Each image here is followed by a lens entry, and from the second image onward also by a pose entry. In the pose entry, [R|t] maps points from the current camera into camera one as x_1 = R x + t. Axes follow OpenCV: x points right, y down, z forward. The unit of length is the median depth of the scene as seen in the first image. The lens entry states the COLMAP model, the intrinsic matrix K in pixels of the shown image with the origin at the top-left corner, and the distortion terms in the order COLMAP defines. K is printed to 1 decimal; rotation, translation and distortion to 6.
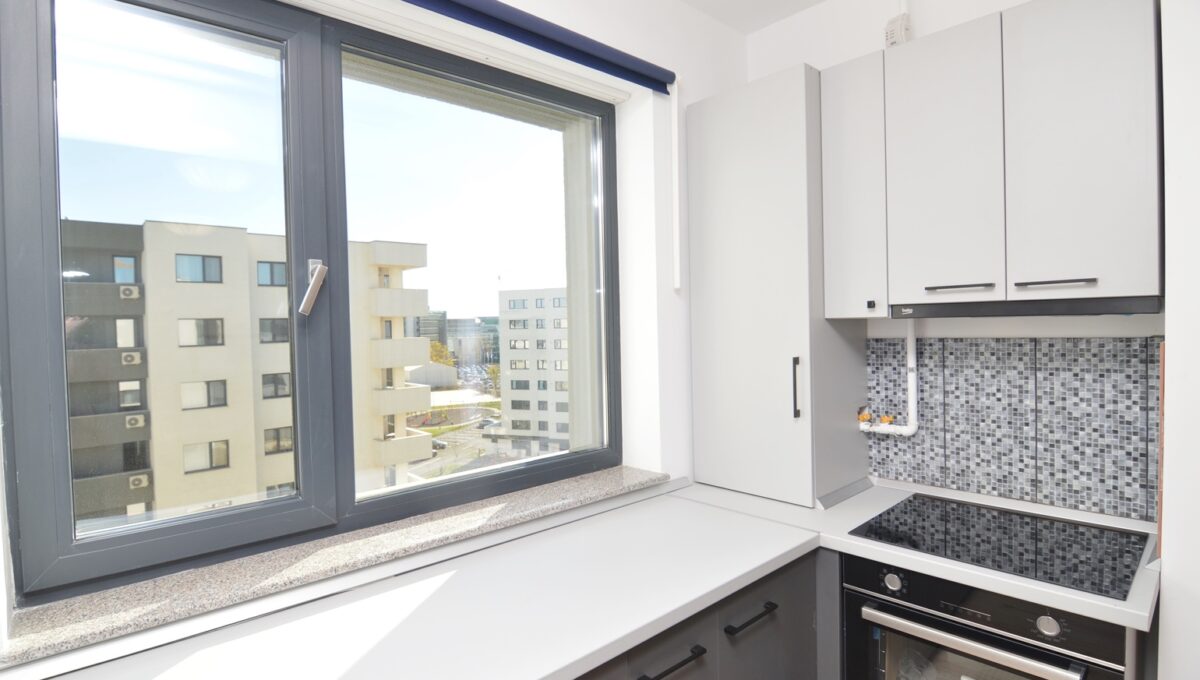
lens RADIAL K [[582.1, 0, 570.0], [0, 582.1, 336.5], [0, 0, 1]] dist [-0.012359, -0.006876]
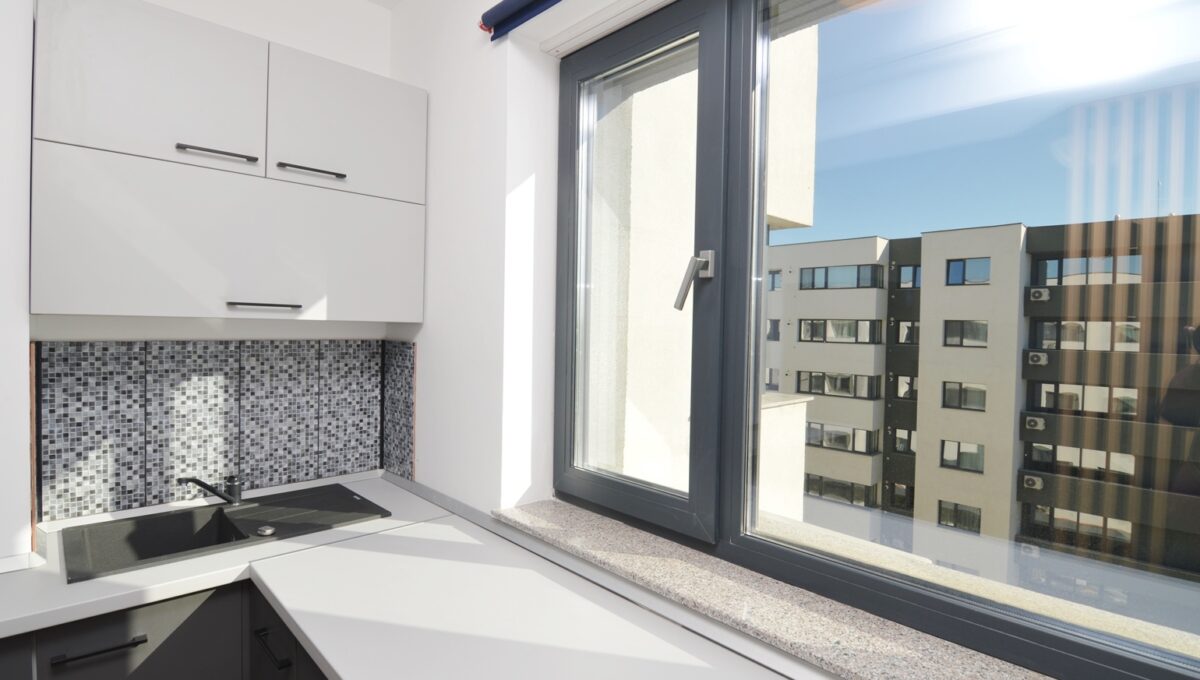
lens RADIAL K [[582.1, 0, 600.3], [0, 582.1, 341.6], [0, 0, 1]] dist [-0.012359, -0.006876]
pose [[-0.037013, -0.001643, 0.999313, -0.133968], [0.001105, 0.999998, 0.001685, 0.001489], [-0.999314, 0.001167, -0.037011, 0.151303]]
